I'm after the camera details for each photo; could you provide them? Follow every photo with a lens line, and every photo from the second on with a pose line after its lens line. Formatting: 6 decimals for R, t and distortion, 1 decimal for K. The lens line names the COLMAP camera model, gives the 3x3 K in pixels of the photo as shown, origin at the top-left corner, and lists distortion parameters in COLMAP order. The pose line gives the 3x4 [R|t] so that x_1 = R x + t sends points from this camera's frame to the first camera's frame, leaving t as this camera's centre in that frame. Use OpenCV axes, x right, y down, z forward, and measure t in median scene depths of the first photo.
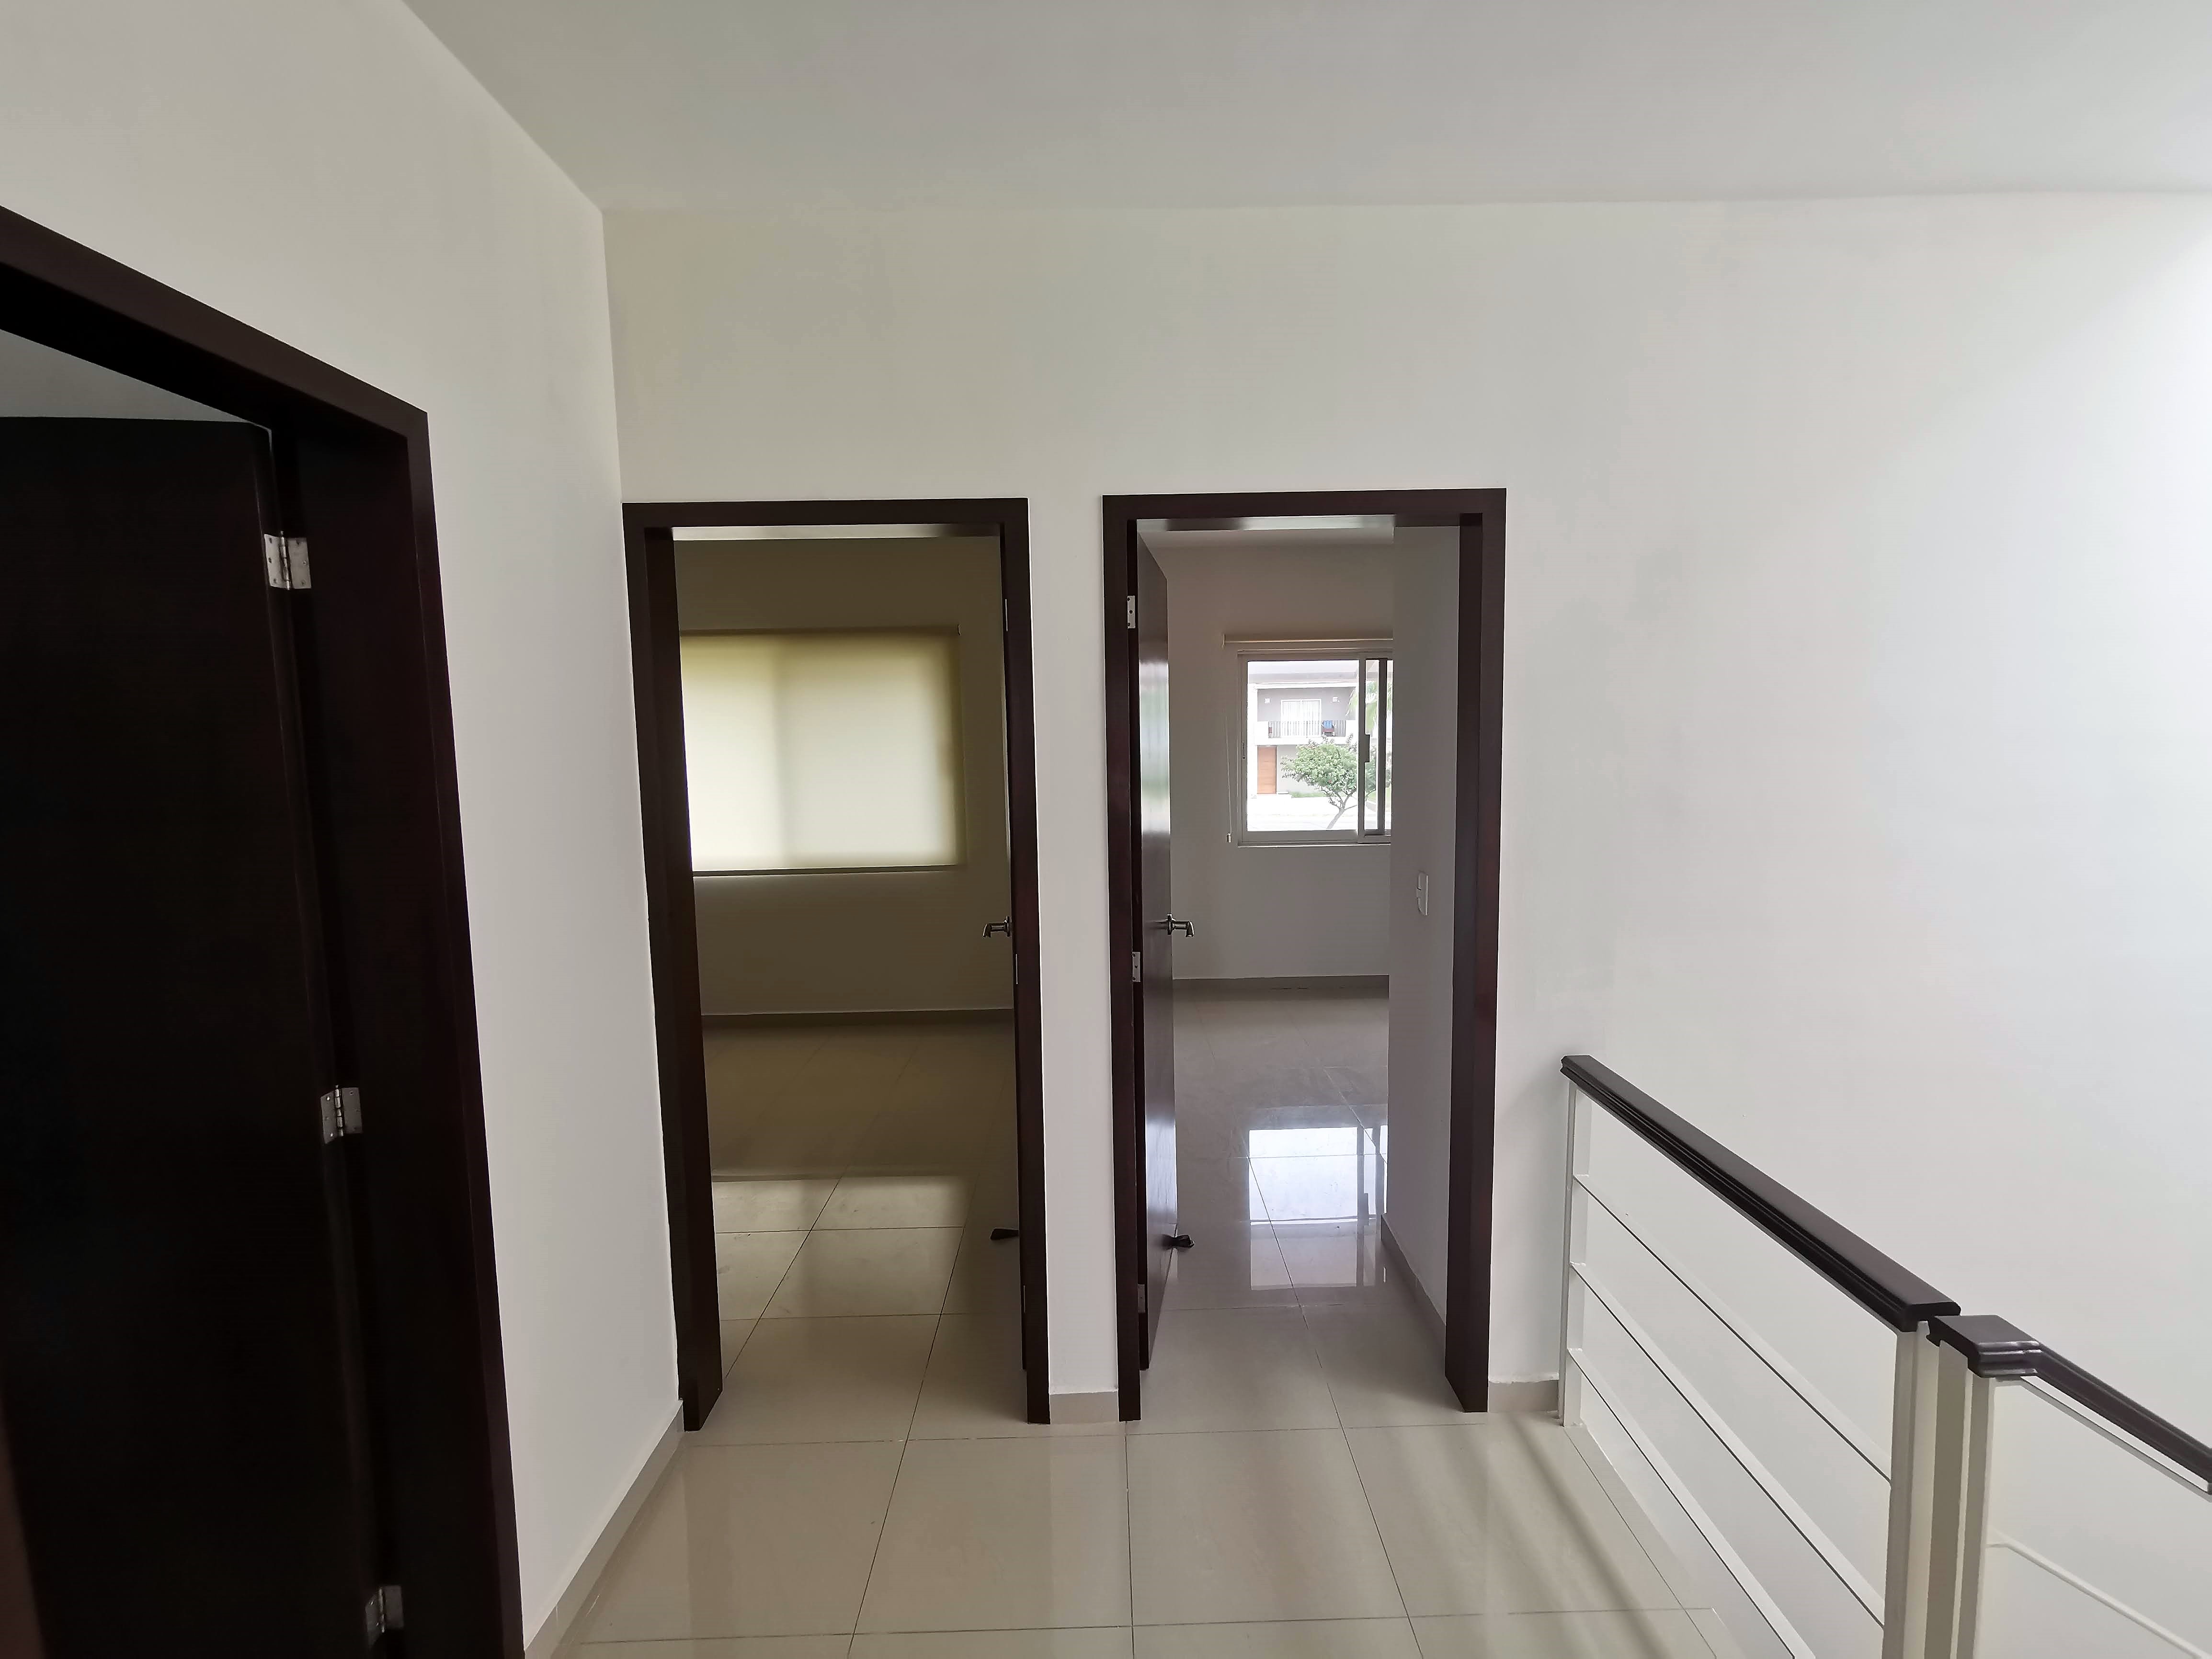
lens RADIAL K [[1006.3, 0, 1130.2], [0, 1006.3, 825.4], [0, 0, 1]] dist [-0.004642, 0.005383]
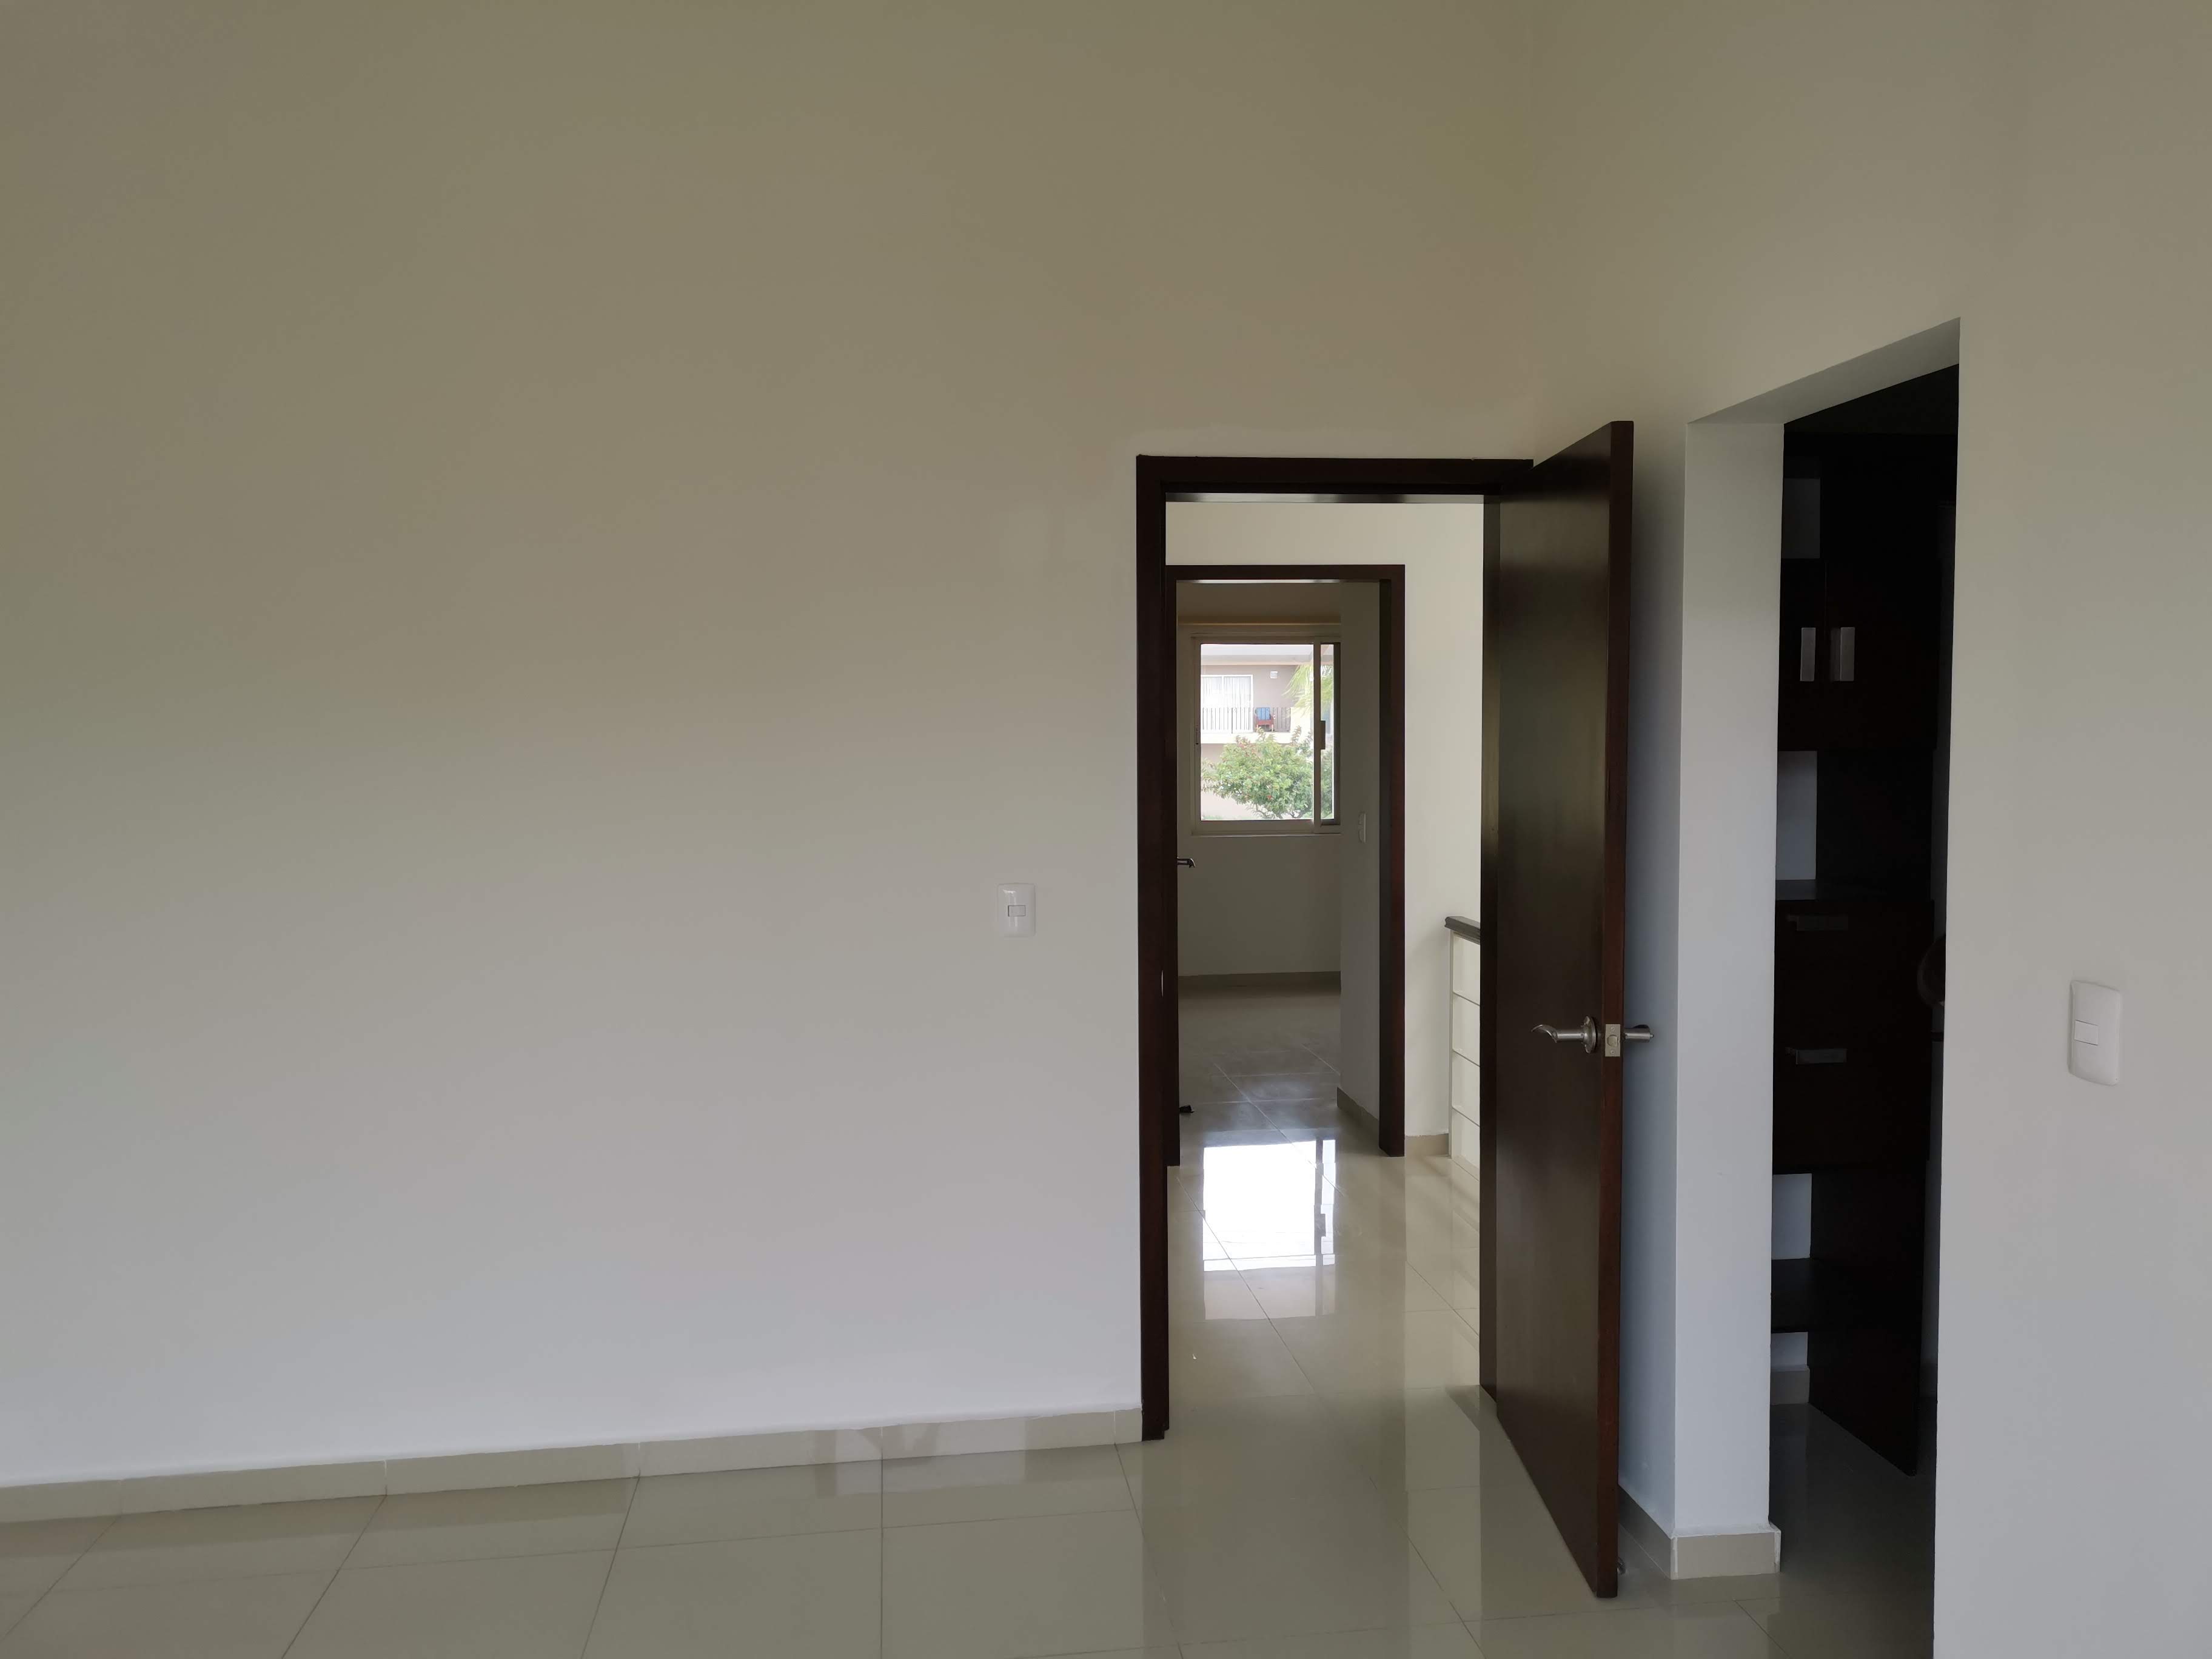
lens RADIAL K [[1677.5, 0, 1104.2], [0, 1677.5, 836.0], [0, 0, 1]] dist [0.050896, -0.042579]
pose [[0.994890, -0.002735, 0.100924, -0.130680], [0.005461, 0.999627, -0.026745, 0.060329], [-0.100813, 0.027160, 0.994535, -0.556078]]
